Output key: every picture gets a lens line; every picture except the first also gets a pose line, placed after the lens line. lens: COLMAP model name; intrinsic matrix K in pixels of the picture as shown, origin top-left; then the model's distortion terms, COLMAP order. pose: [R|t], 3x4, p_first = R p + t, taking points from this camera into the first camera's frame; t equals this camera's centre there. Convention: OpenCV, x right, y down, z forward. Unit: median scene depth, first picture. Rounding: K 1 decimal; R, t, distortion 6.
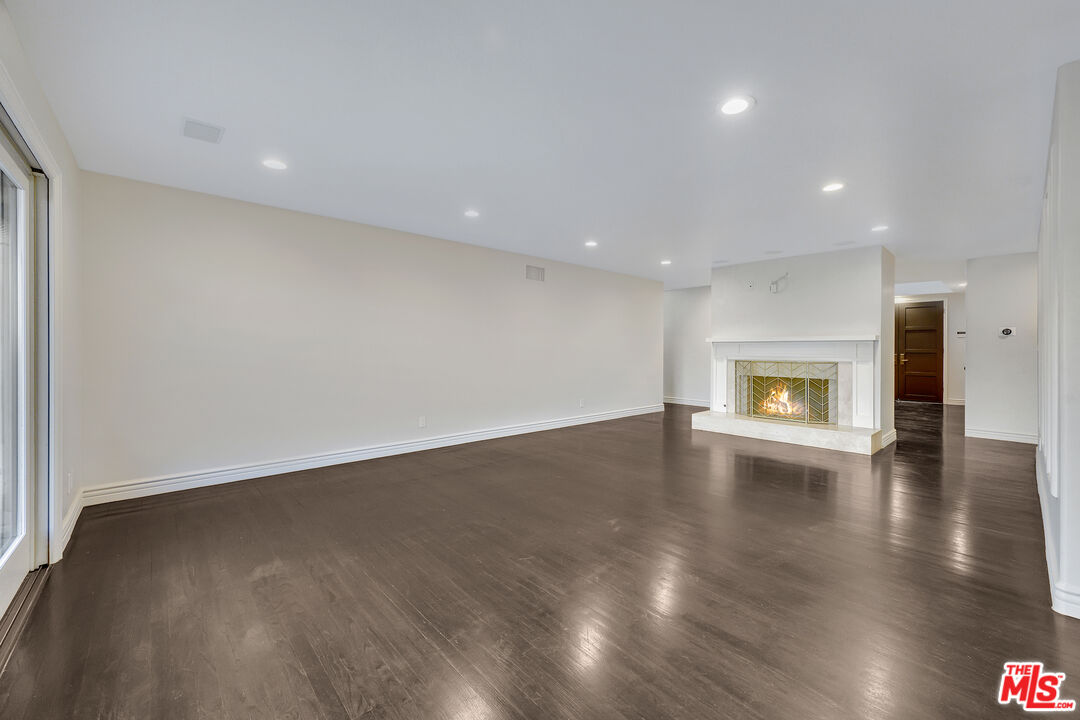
lens RADIAL K [[431.9, 0, 538.4], [0, 431.9, 351.2], [0, 0, 1]] dist [0.014729, 0.000072]
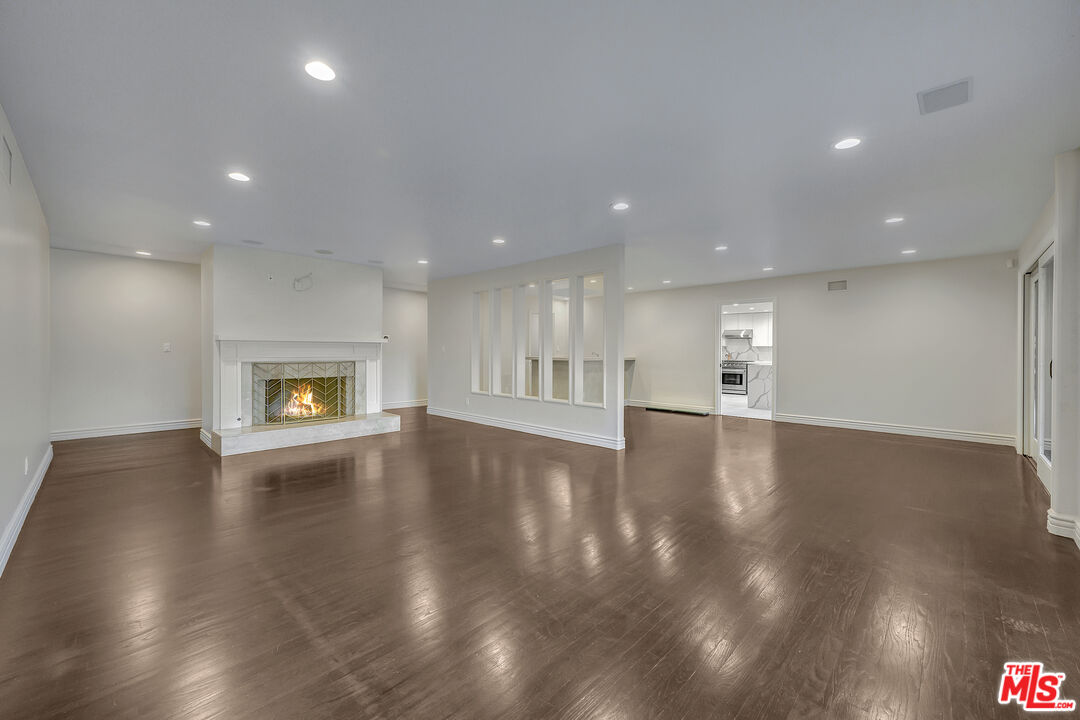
lens RADIAL K [[431.9, 0, 546.0], [0, 431.9, 352.7], [0, 0, 1]] dist [0.014729, 0.000072]
pose [[-0.074239, -0.011693, 0.997172, -0.454418], [-0.003194, 0.999929, 0.011488, -0.010333], [-0.997235, -0.002332, -0.074271, 0.534288]]
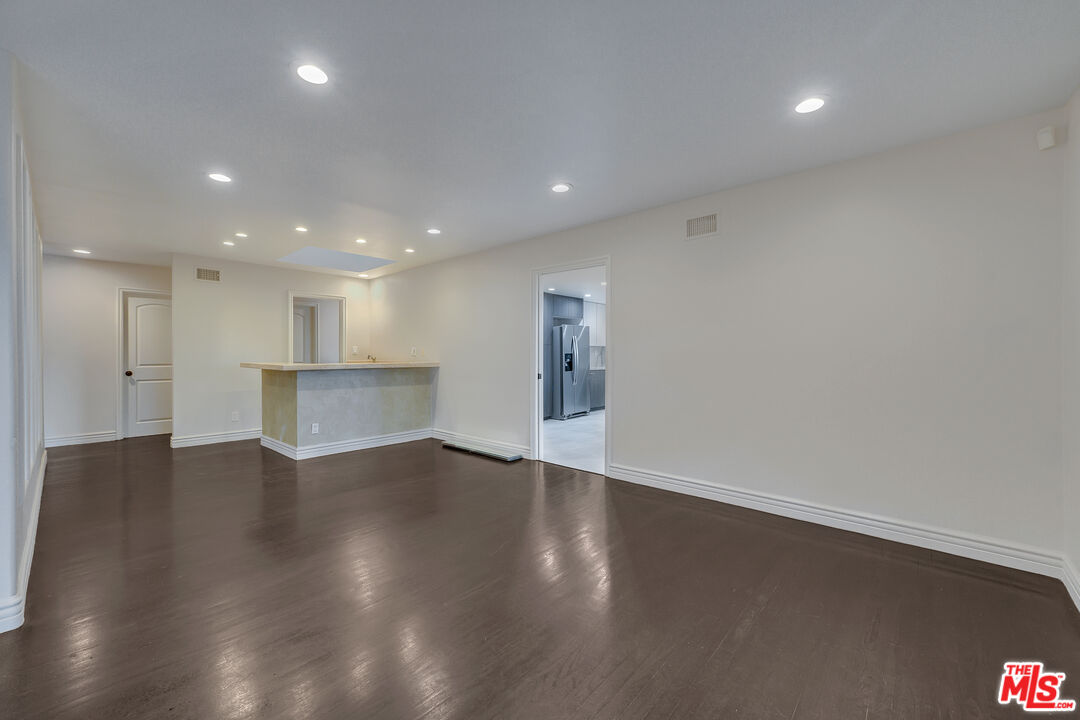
lens RADIAL K [[431.9, 0, 538.6], [0, 431.9, 359.9], [0, 0, 1]] dist [0.014729, 0.000072]
pose [[-0.088218, -0.022318, 0.995851, -0.374304], [0.003074, 0.999738, 0.022677, -0.009697], [-0.996096, 0.005062, -0.088126, 0.444262]]
